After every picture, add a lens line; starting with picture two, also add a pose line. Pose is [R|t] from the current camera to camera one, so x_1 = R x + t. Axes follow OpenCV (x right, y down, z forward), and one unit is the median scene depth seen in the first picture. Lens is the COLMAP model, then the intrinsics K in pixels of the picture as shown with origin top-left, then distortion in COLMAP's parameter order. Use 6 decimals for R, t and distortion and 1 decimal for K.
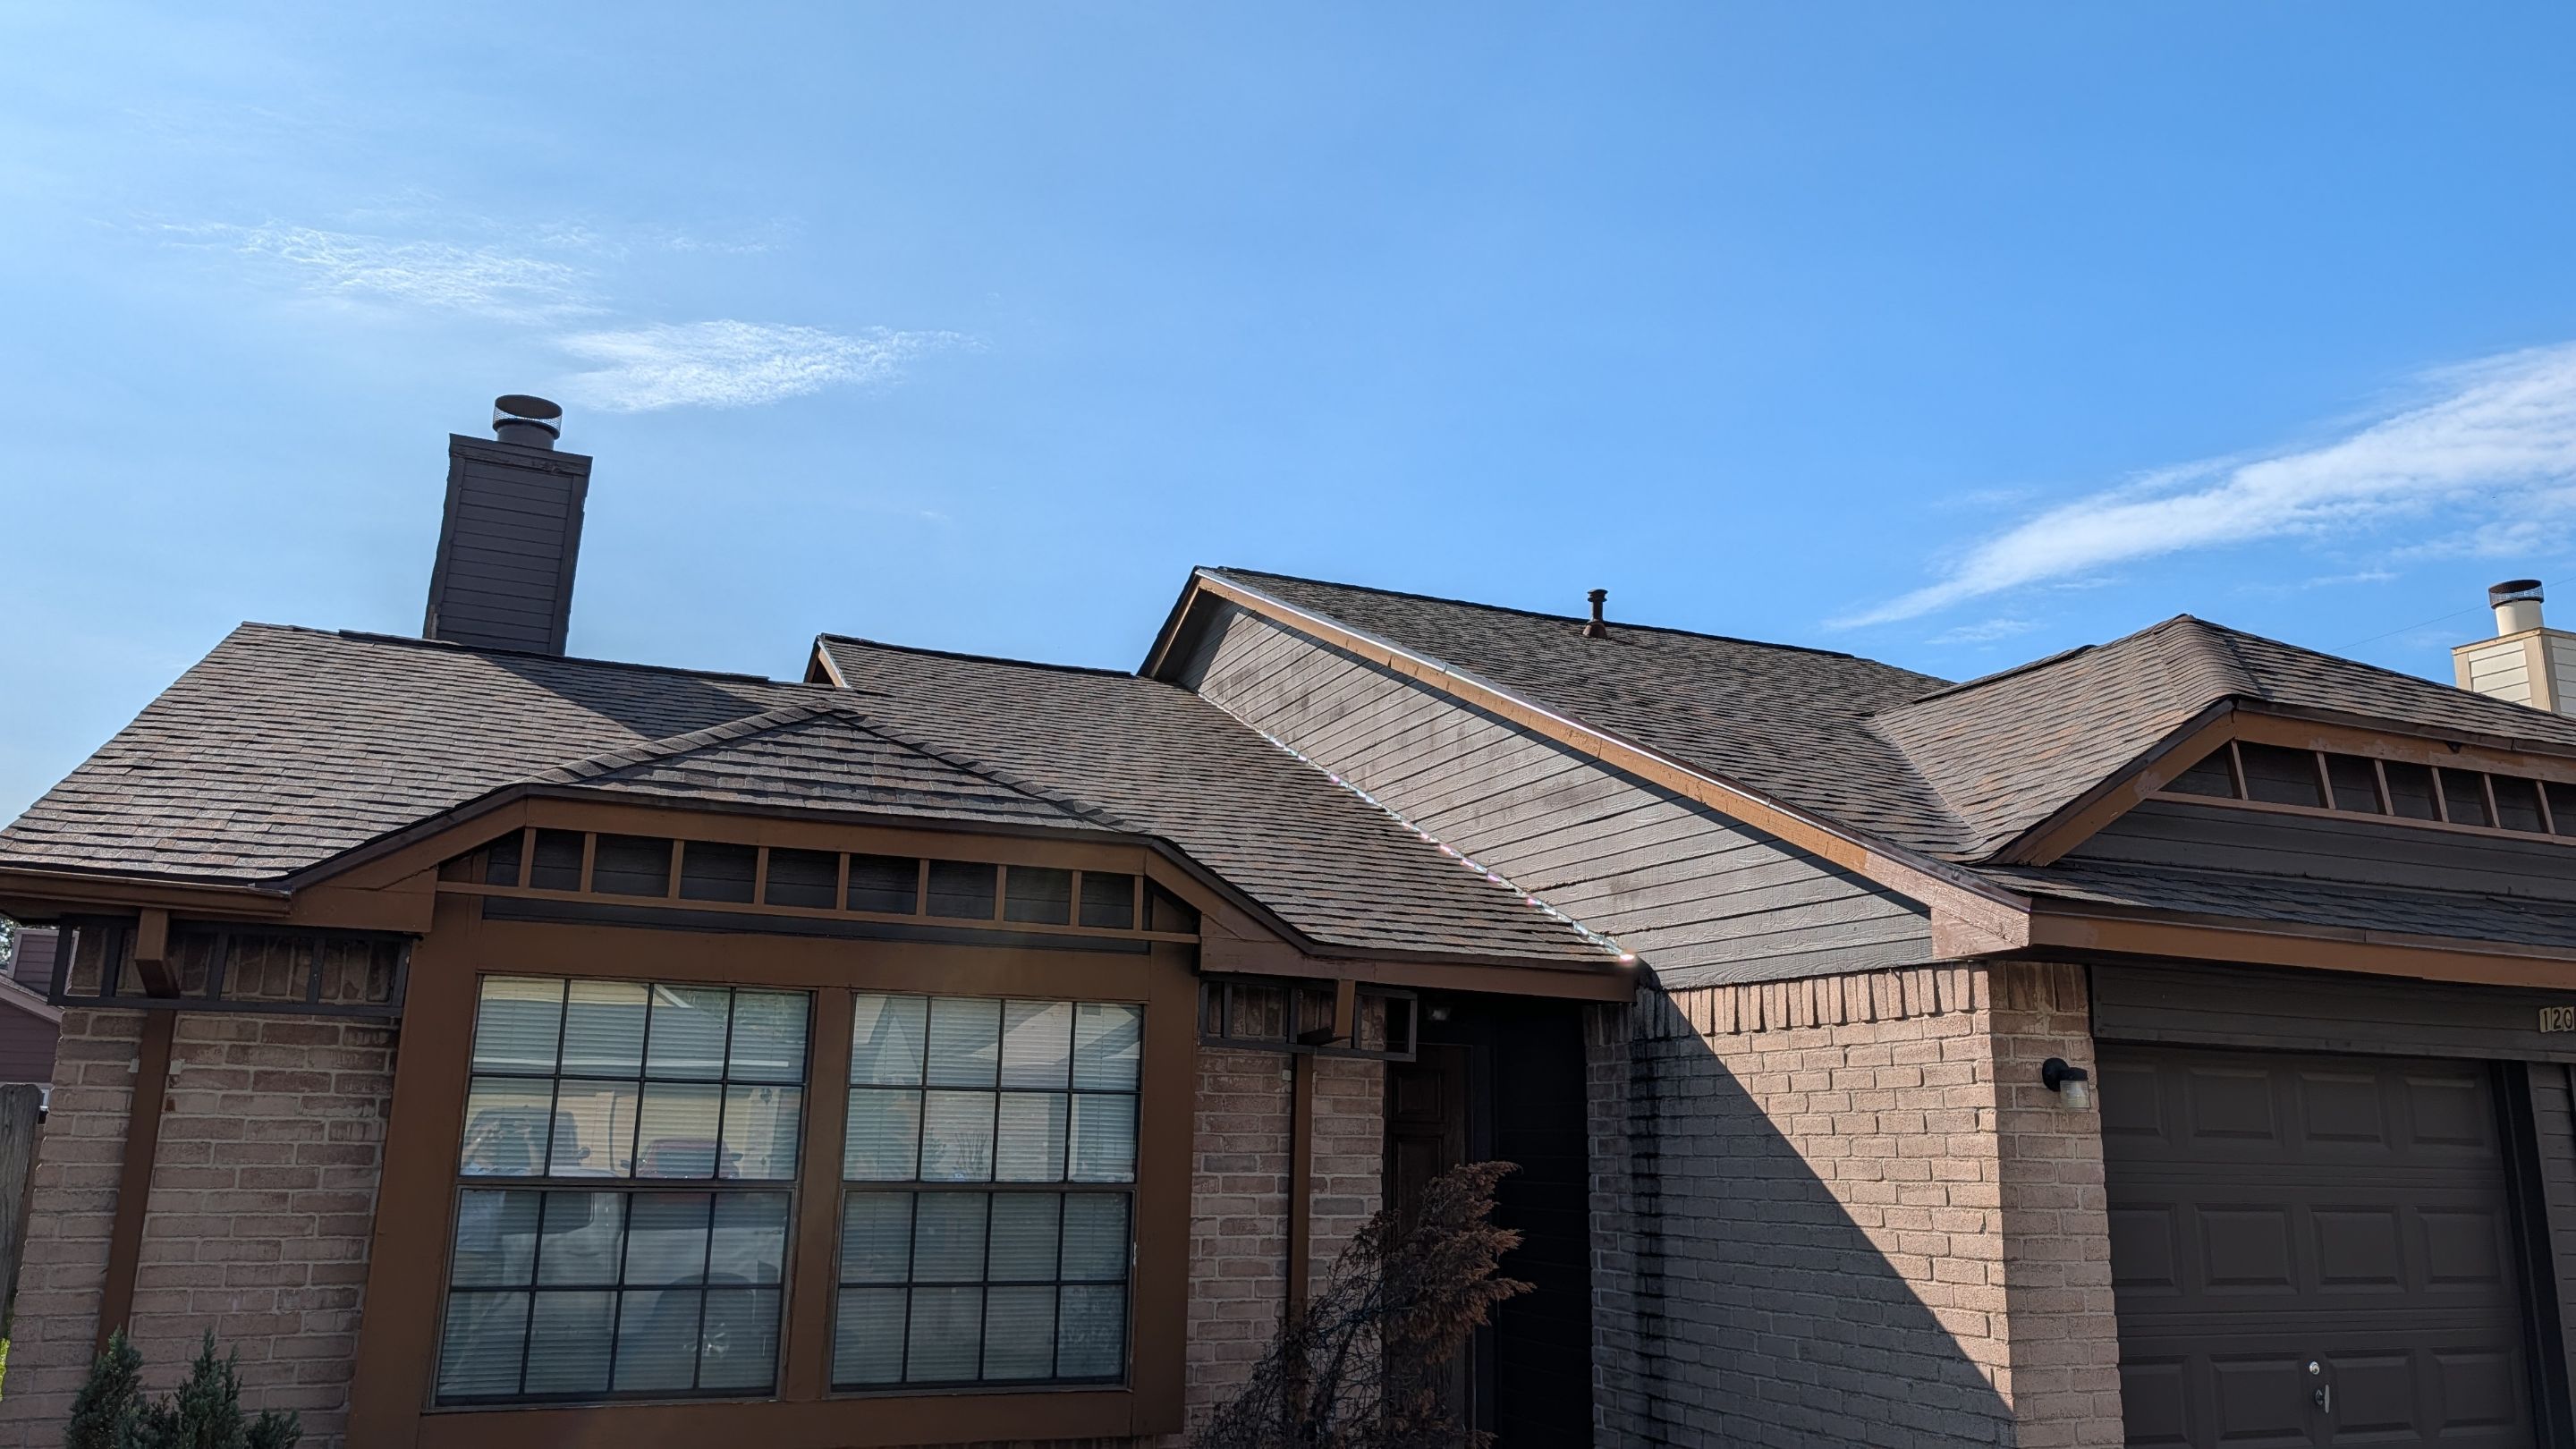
lens RADIAL K [[1863.2, 0, 1305.9], [0, 1863.2, 707.9], [0, 0, 1]] dist [0.010559, -0.000936]
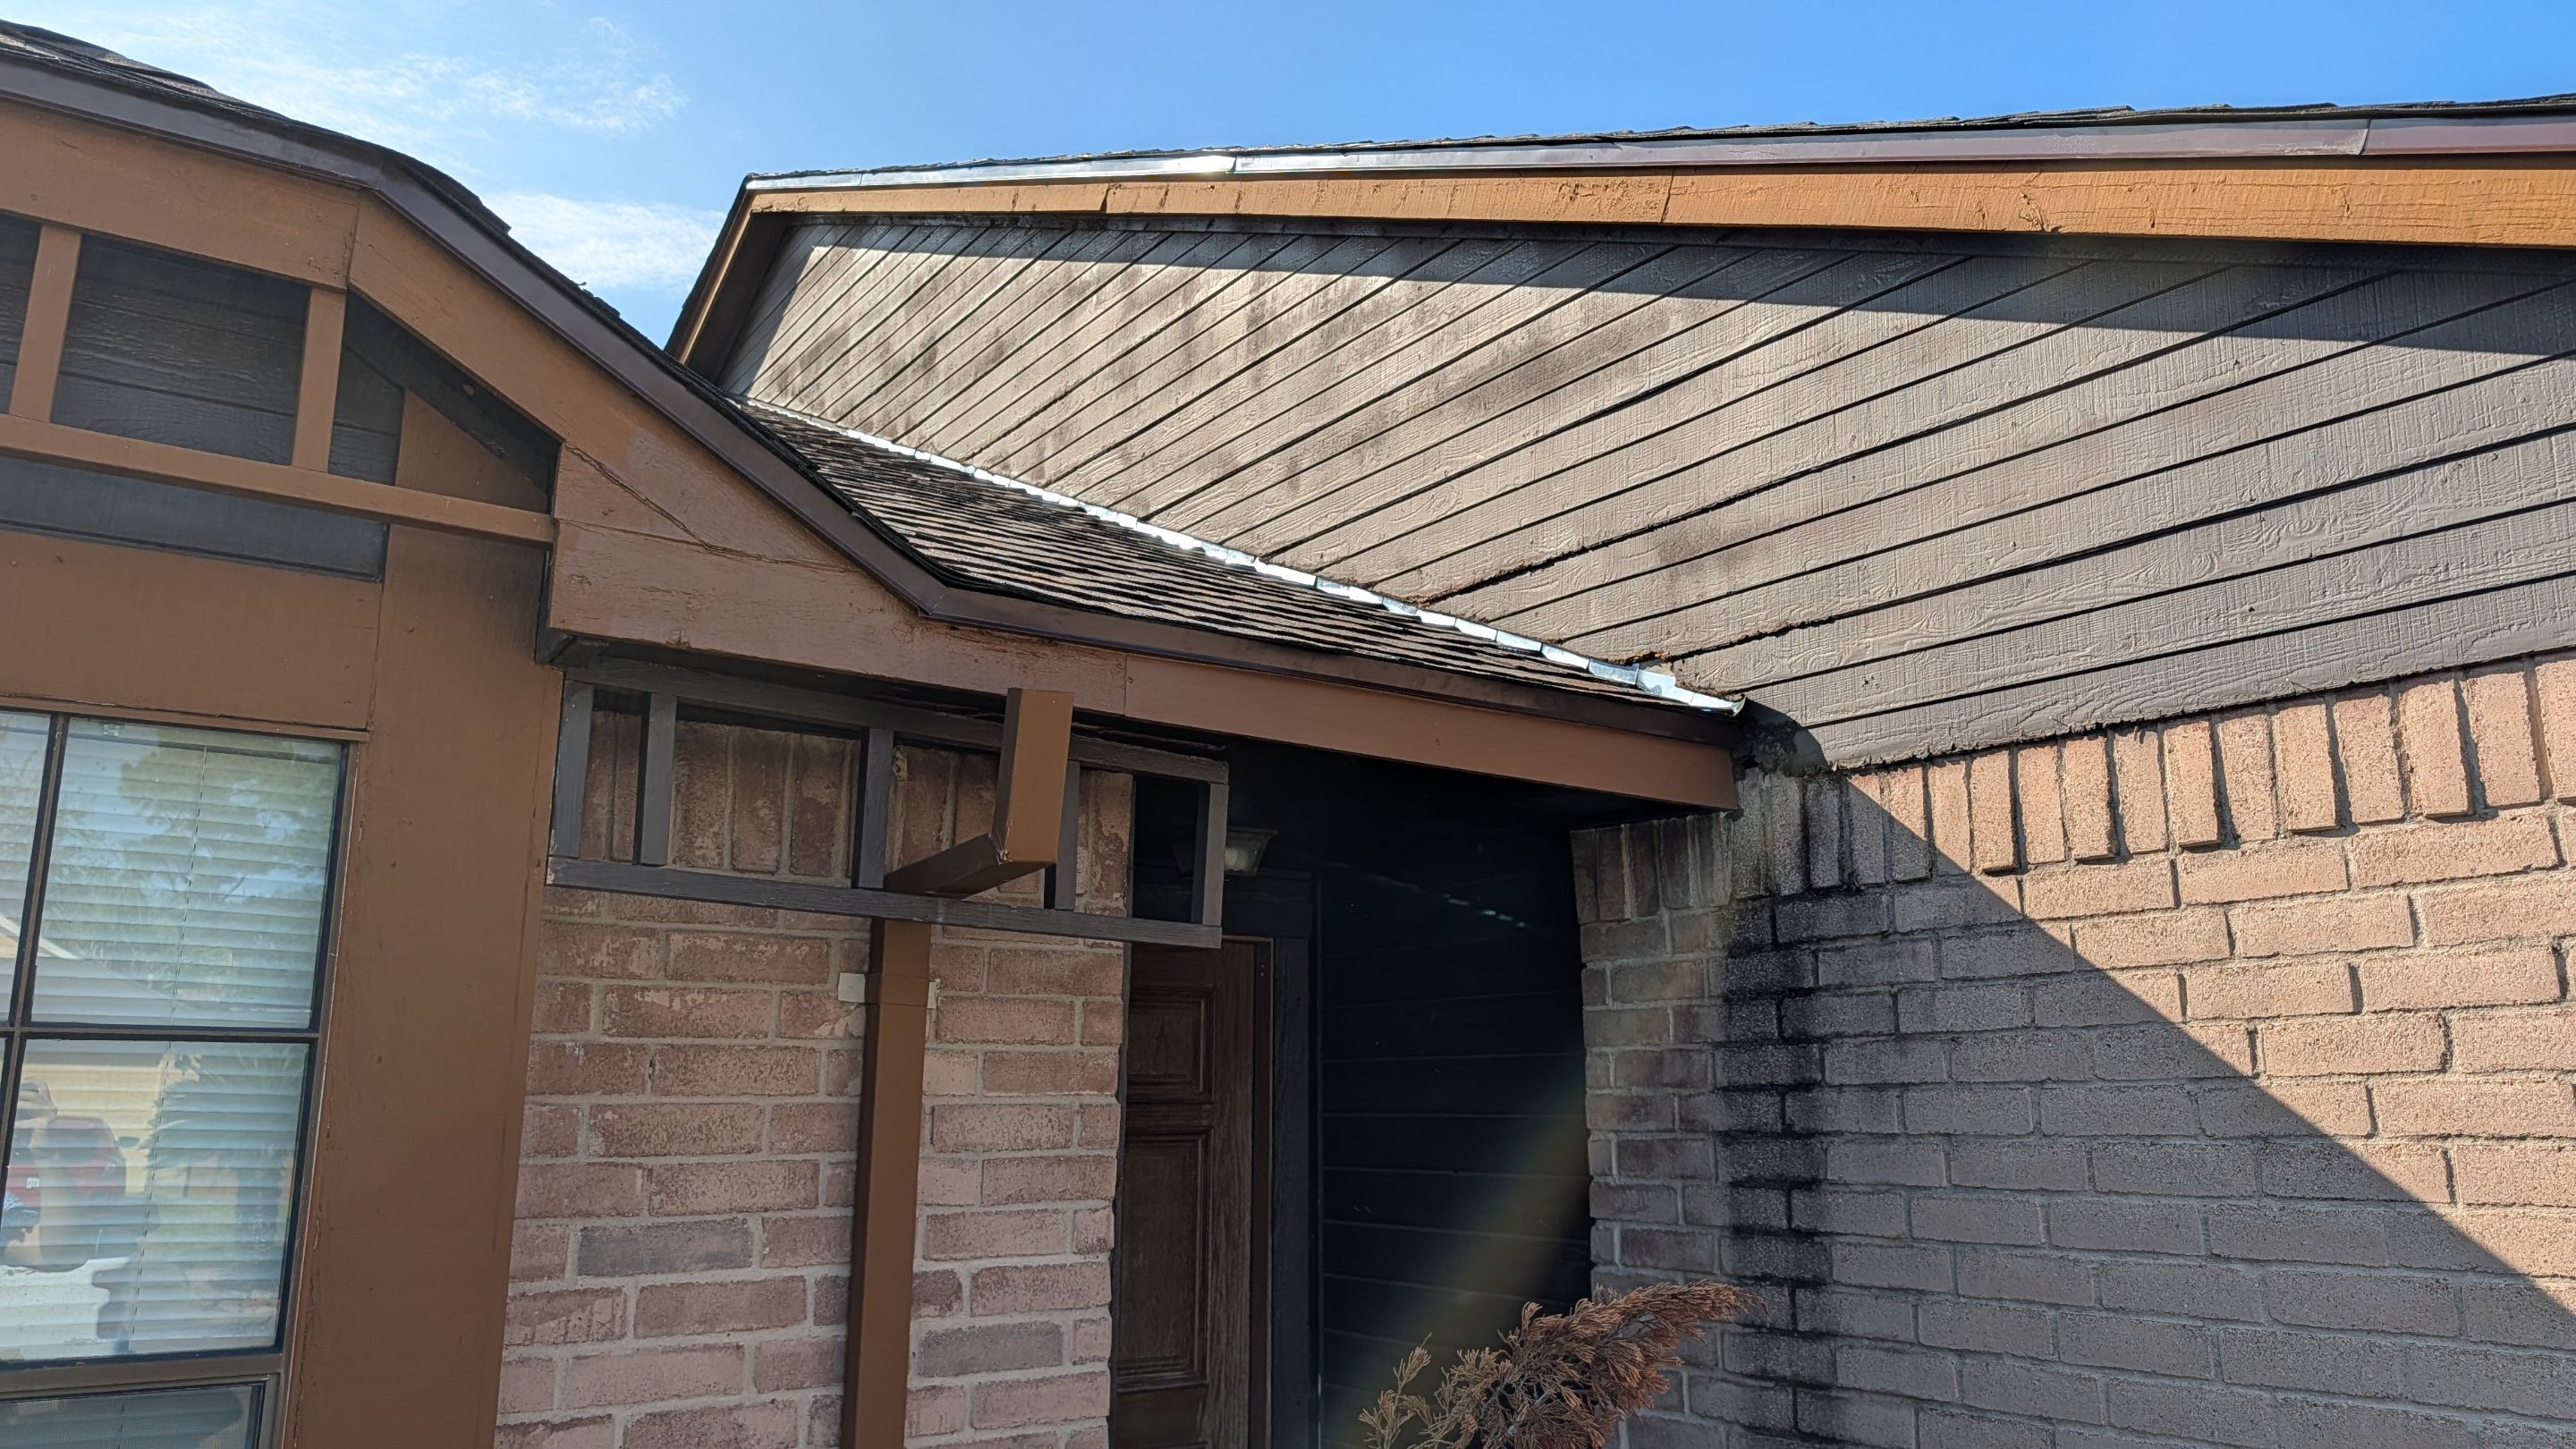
lens RADIAL K [[1863.2, 0, 1379.5], [0, 1863.2, 732.8], [0, 0, 1]] dist [0.010559, -0.000936]
pose [[0.971139, 0.028140, 0.236847, 0.001689], [-0.035739, 0.998973, 0.027854, 0.137942], [-0.235820, -0.035515, 0.971148, 0.646312]]
